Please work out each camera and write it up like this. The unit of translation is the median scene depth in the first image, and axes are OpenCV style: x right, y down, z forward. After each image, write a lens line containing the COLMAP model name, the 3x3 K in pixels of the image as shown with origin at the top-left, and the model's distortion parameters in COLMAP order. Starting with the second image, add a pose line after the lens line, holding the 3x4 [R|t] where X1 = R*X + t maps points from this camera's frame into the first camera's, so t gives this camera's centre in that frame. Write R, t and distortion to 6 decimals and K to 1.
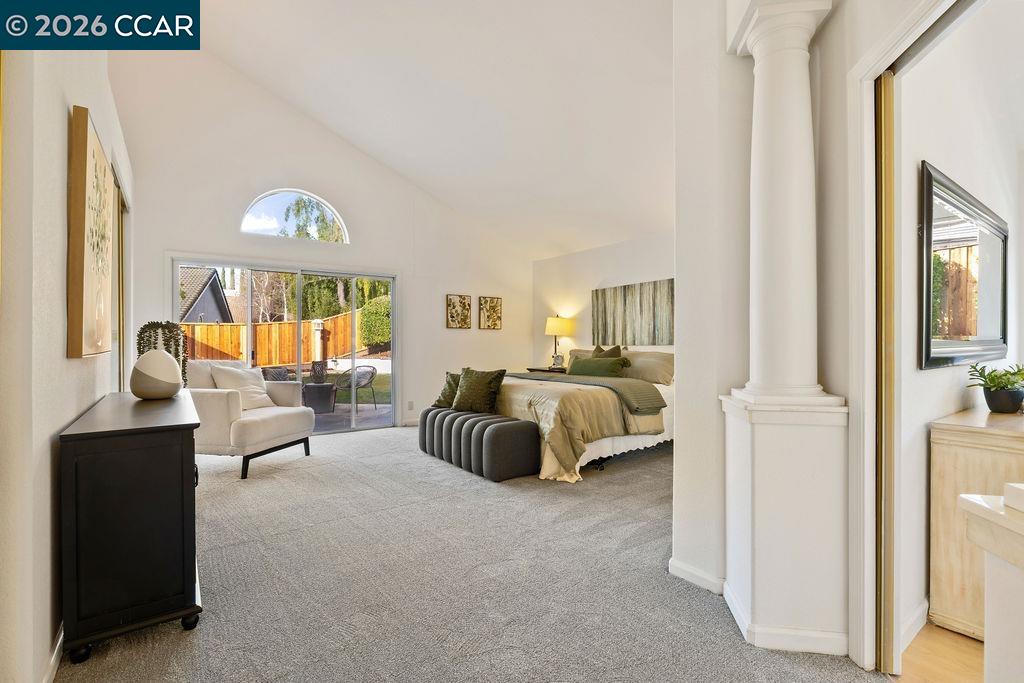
lens RADIAL K [[484.8, 0, 511.8], [0, 484.8, 341.8], [0, 0, 1]] dist [-0.002695, -0.001027]
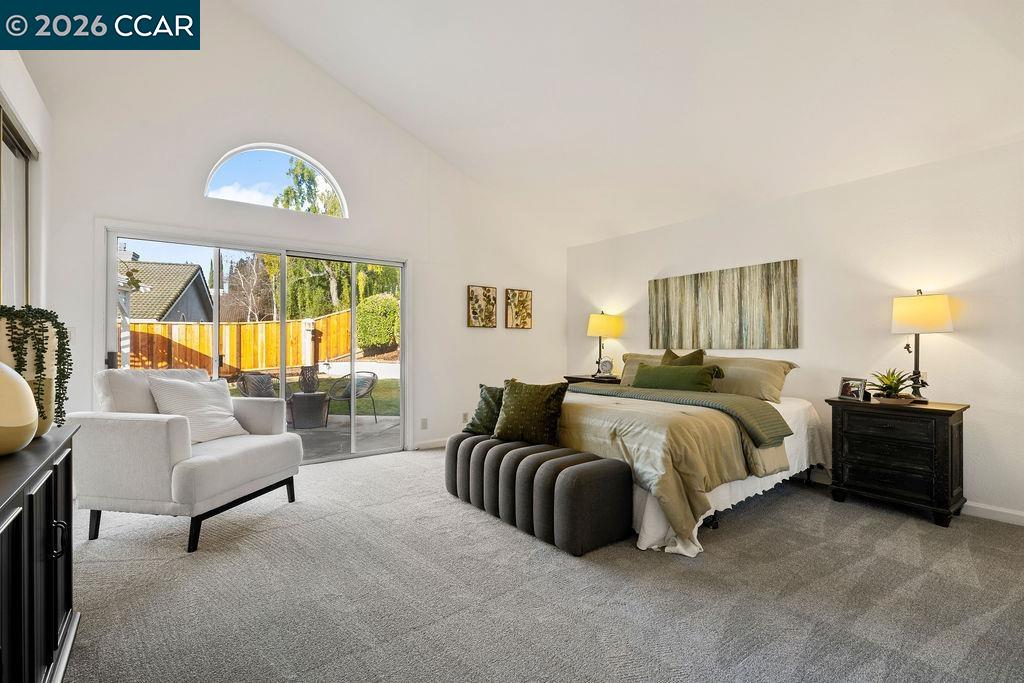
lens RADIAL K [[484.8, 0, 514.4], [0, 484.8, 341.6], [0, 0, 1]] dist [-0.002695, -0.001027]
pose [[0.999788, 0.002795, 0.020379, -0.095127], [-0.002717, 0.999989, -0.003859, -0.000878], [-0.020390, 0.003803, 0.999785, 0.243865]]
